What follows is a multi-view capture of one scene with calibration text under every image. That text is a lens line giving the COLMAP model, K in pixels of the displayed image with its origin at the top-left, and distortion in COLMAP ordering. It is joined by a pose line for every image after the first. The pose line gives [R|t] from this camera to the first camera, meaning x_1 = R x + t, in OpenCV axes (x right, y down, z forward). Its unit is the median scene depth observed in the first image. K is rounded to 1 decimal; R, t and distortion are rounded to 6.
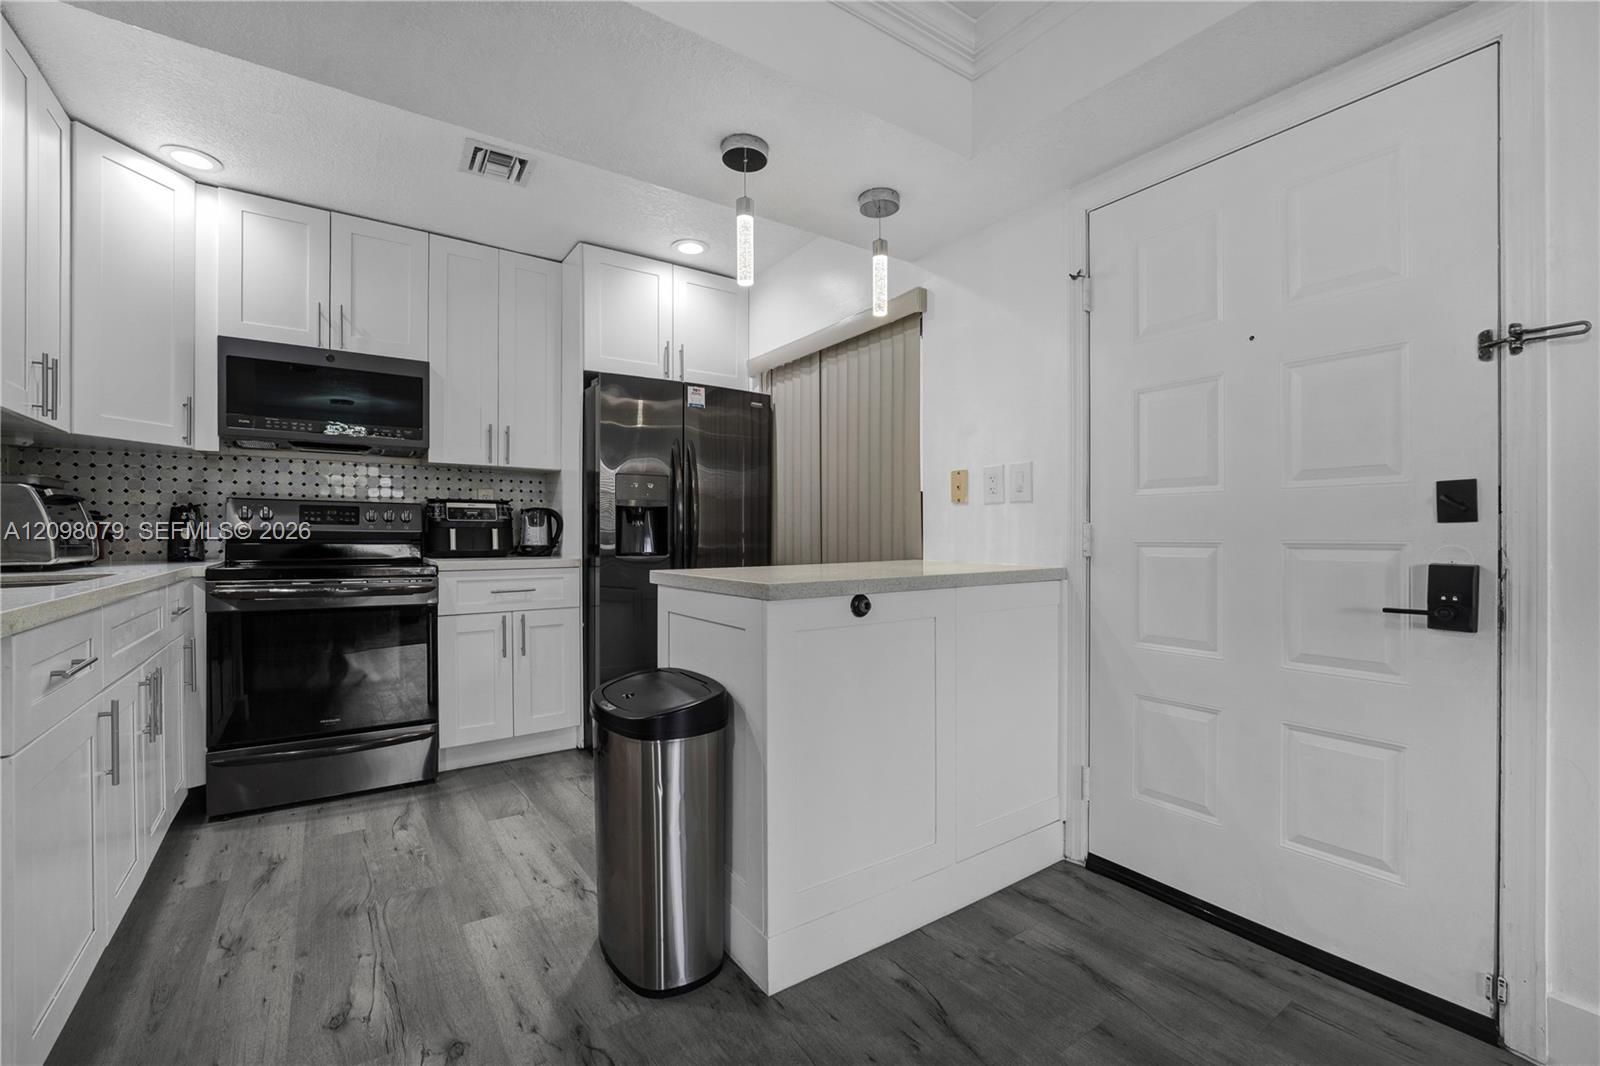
lens RADIAL K [[671.3, 0, 802.2], [0, 671.3, 537.4], [0, 0, 1]] dist [-0.024772, 0.000366]
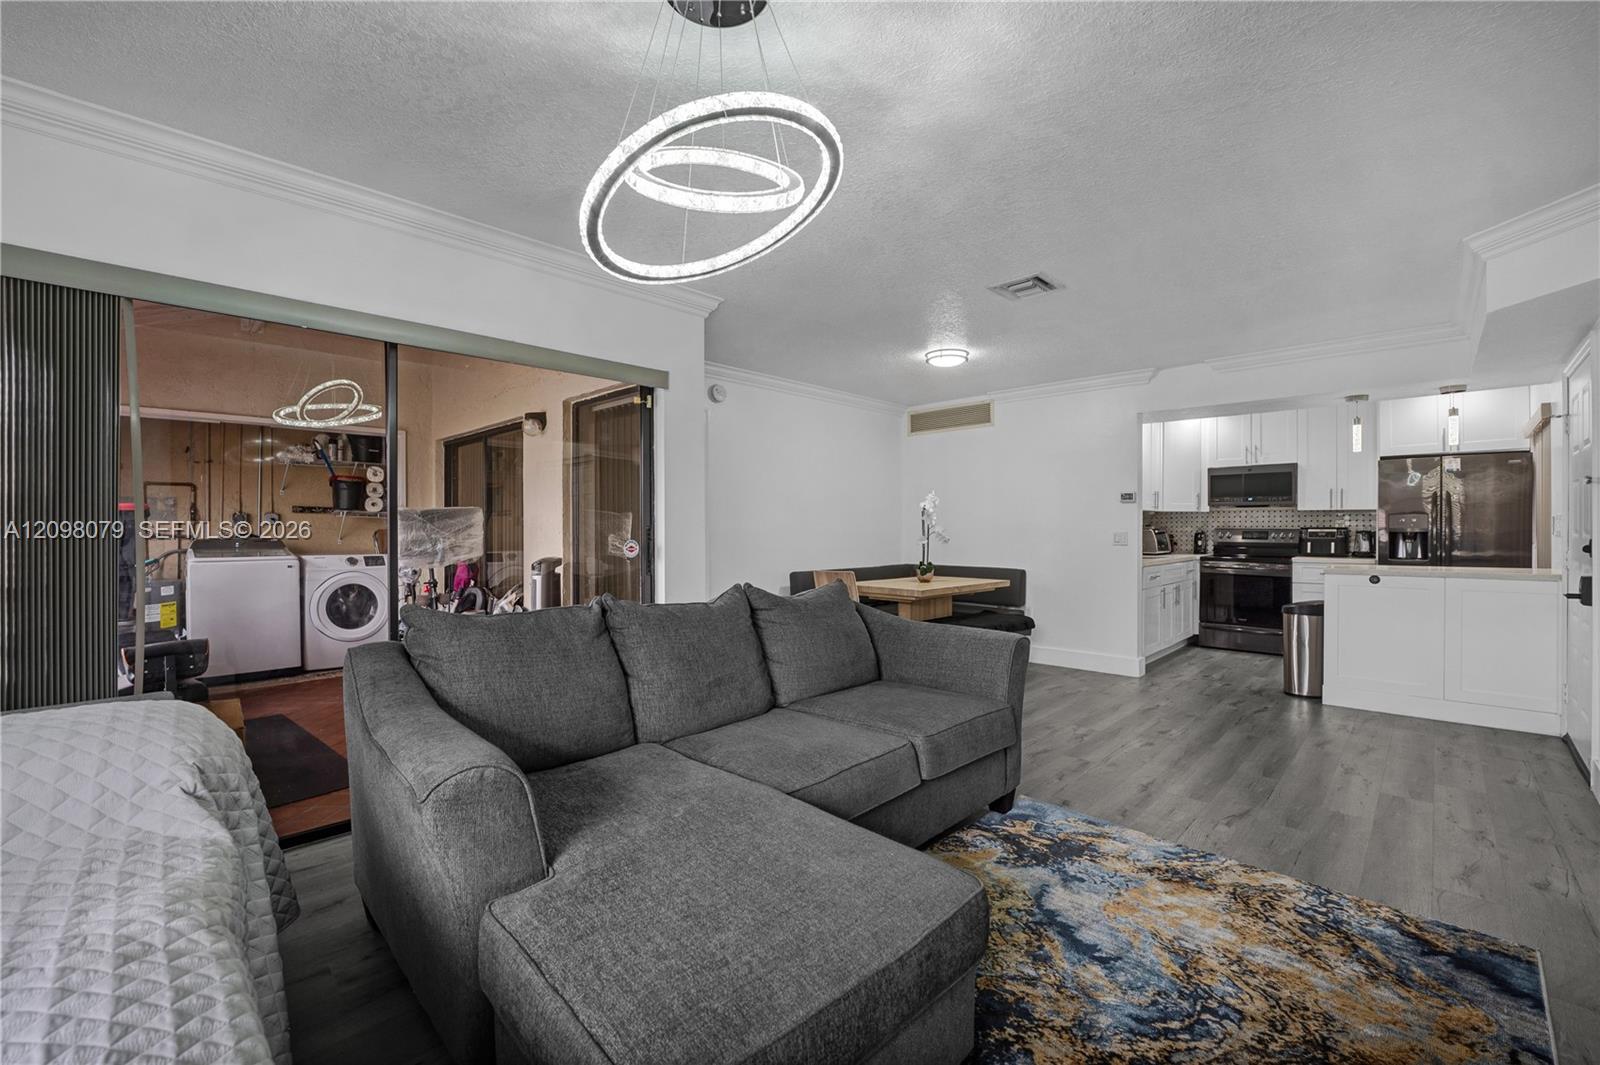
lens RADIAL K [[657.6, 0, 786.8], [0, 657.6, 535.4], [0, 0, 1]] dist [-0.027376, 0.000364]
pose [[0.165765, 0.008991, -0.986124, 1.426201], [-0.001812, 0.999960, 0.008812, -0.059696], [0.986164, 0.000326, 0.165774, -1.115212]]
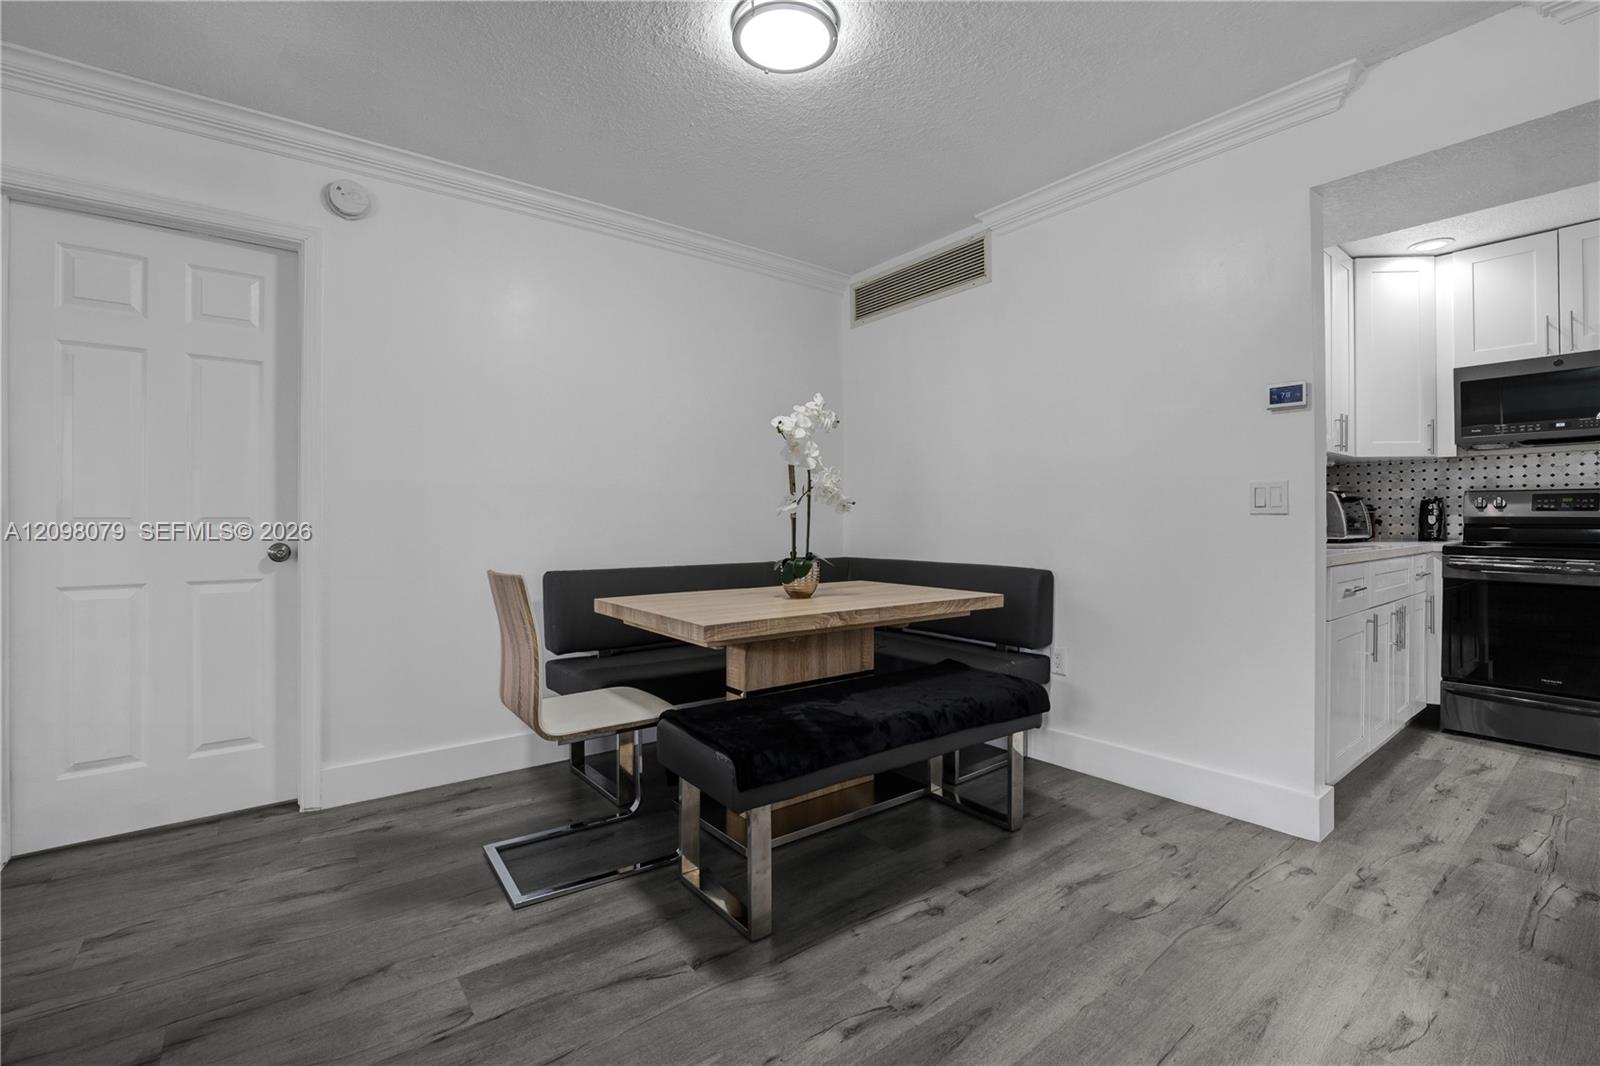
lens RADIAL K [[695.2, 0, 787.5], [0, 695.2, 522.2], [0, 0, 1]] dist [-0.025706, 0.004154]
pose [[0.034202, 0.001414, -0.999414, 0.426499], [-0.000907, 0.999999, 0.001384, -0.001546], [0.999415, 0.000859, 0.034204, -0.379043]]
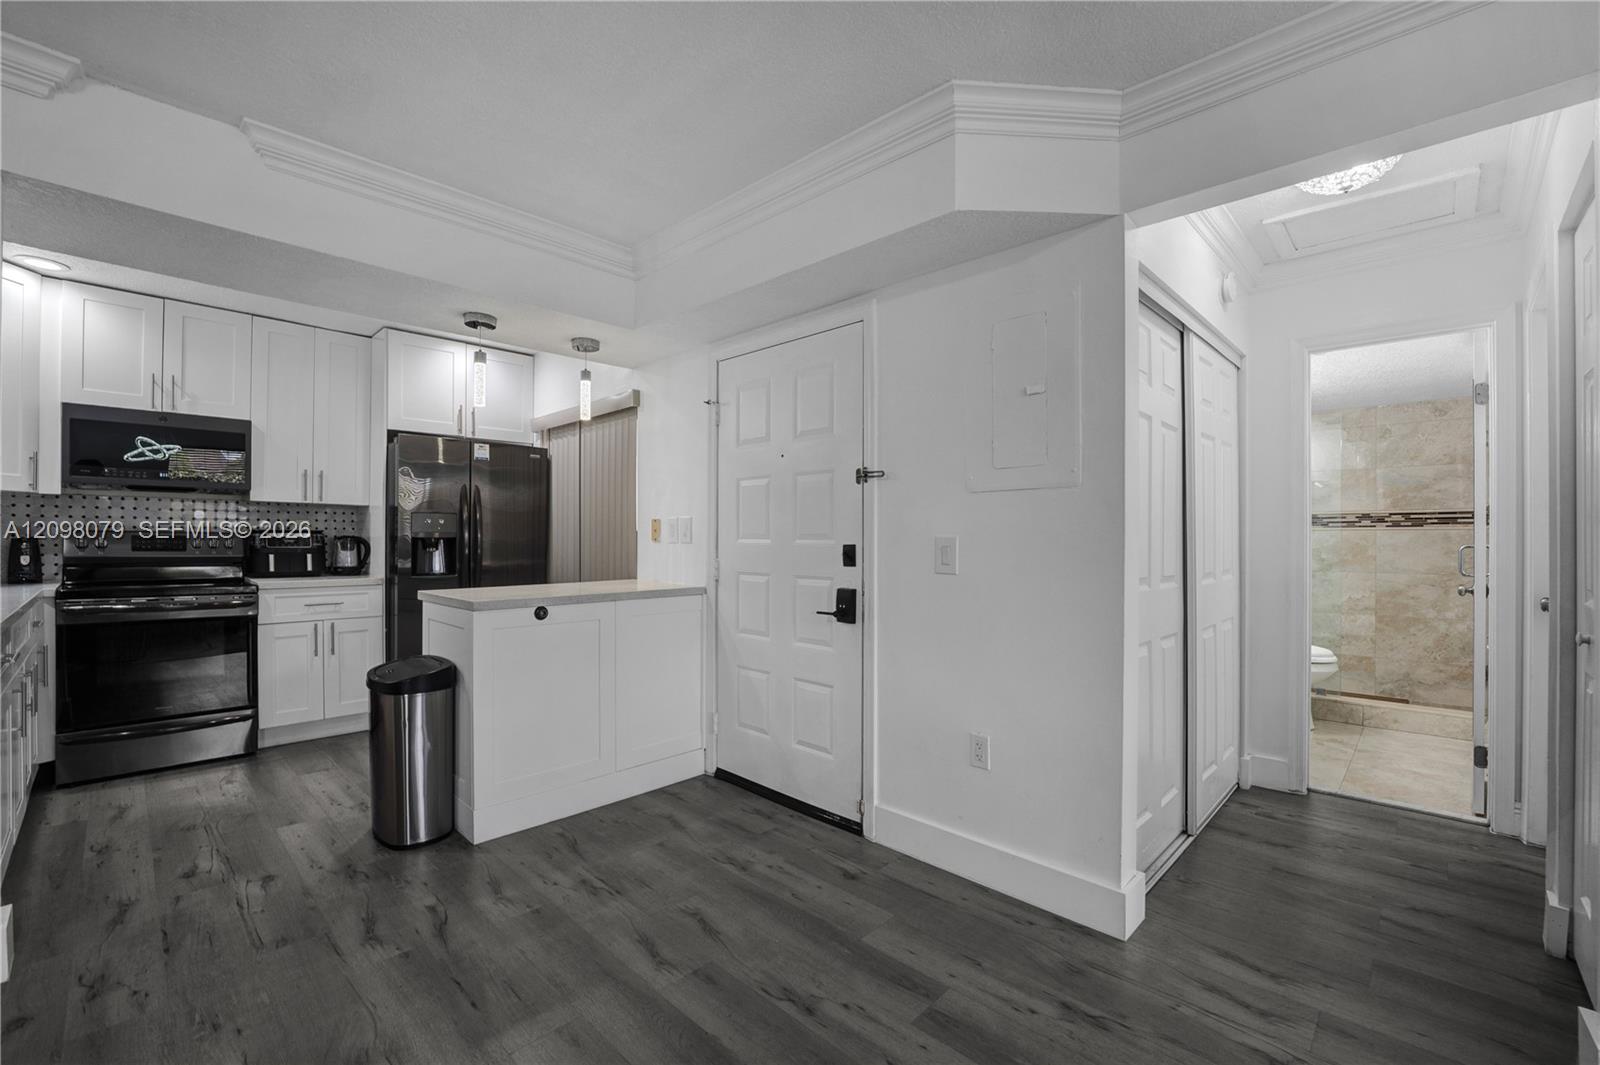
lens RADIAL K [[675.9, 0, 803.6], [0, 675.9, 538.3], [0, 0, 1]] dist [-0.032809, 0.004881]
pose [[0.982107, 0.004410, 0.188274, 0.262888], [-0.003846, 0.999987, -0.003360, -0.051962], [-0.188287, 0.002576, 0.982111, -0.485519]]
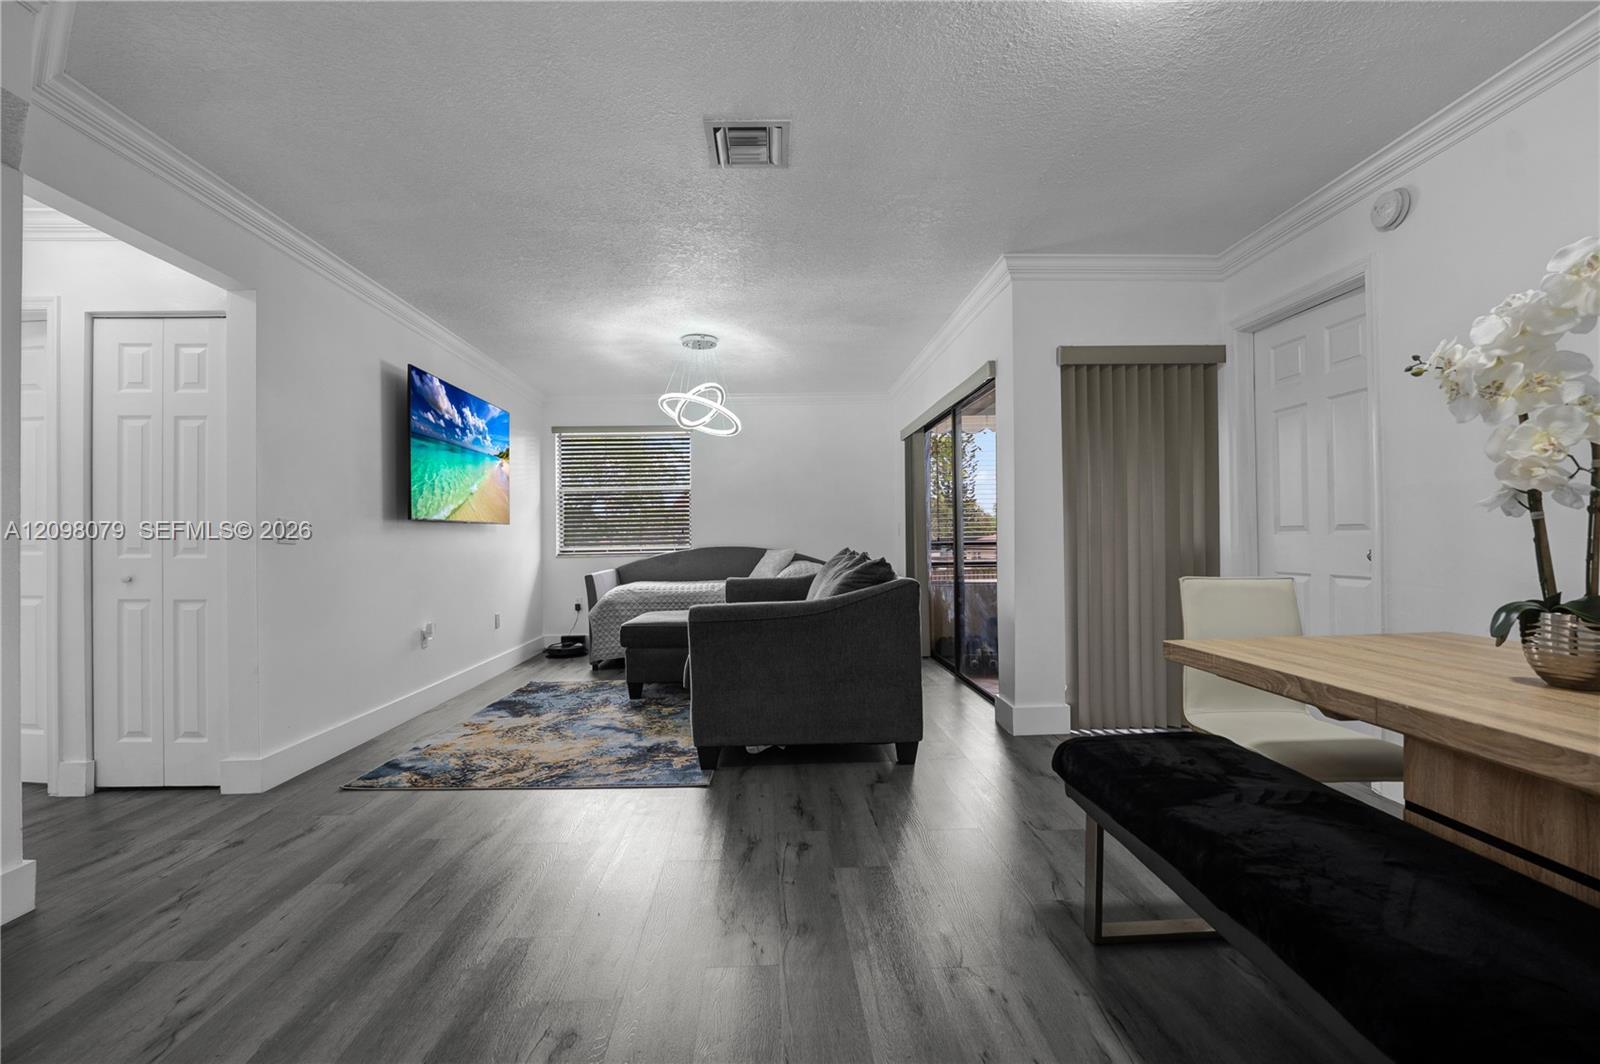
lens RADIAL K [[691.7, 0, 789.7], [0, 691.7, 530.1], [0, 0, 1]] dist [-0.014667, -0.000324]
pose [[-0.836157, 0.020468, 0.548108, -0.374143], [0.017831, 0.999790, -0.010134, -0.003117], [-0.548200, 0.001299, -0.836346, 0.358275]]
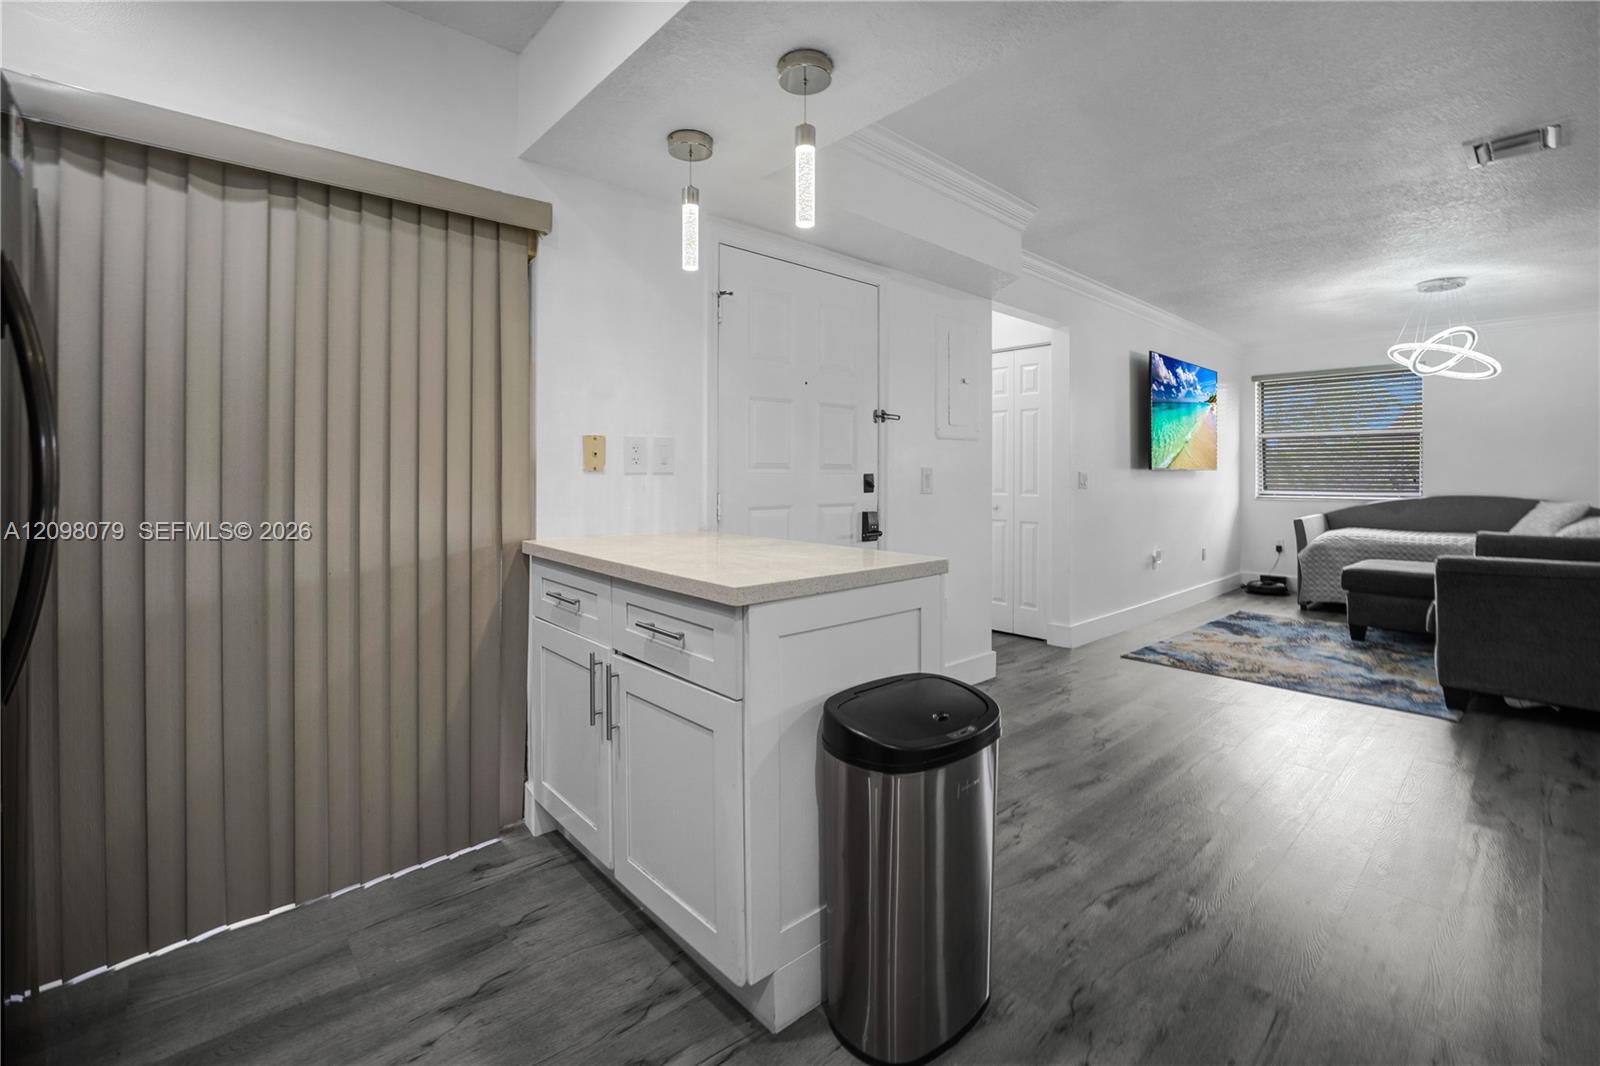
lens RADIAL K [[696.8, 0, 807.5], [0, 696.8, 471.6], [0, 0, 1]] dist [-0.015104, 0.000935]
pose [[-0.136319, 0.007299, 0.990638, -0.701598], [0.003212, 0.999971, -0.006926, -0.041612], [-0.990660, 0.002238, -0.136339, 0.810610]]
